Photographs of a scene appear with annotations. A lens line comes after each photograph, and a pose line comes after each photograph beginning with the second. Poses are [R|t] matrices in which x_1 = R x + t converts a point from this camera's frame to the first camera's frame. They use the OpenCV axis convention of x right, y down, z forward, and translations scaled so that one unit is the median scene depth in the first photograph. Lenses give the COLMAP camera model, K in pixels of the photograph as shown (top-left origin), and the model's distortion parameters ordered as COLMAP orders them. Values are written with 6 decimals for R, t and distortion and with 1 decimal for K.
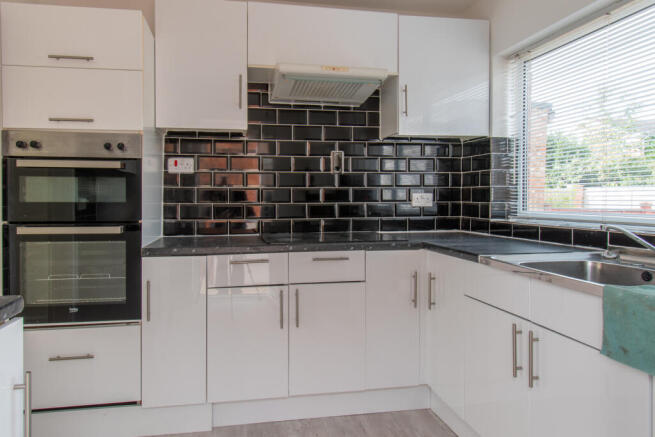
lens RADIAL K [[385.9, 0, 282.3], [0, 385.9, 199.7], [0, 0, 1]] dist [0.002218, 0.000586]
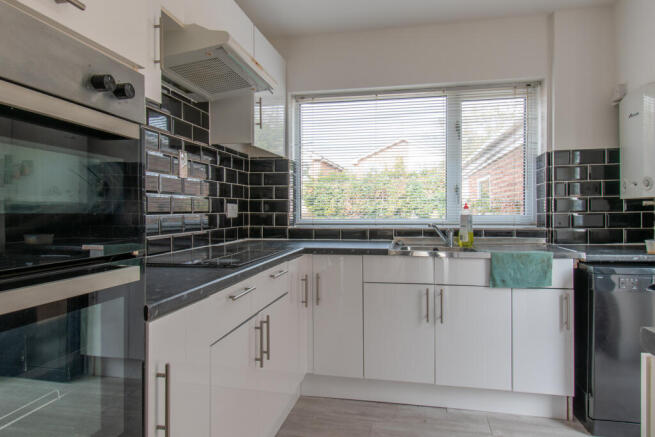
lens RADIAL K [[385.9, 0, 324.7], [0, 385.9, 215.6], [0, 0, 1]] dist [0.002218, 0.000586]
pose [[0.359930, -0.010314, 0.932922, -0.573407], [0.005197, 0.999946, 0.009050, 0.006517], [-0.932965, 0.001591, 0.359964, 0.476086]]
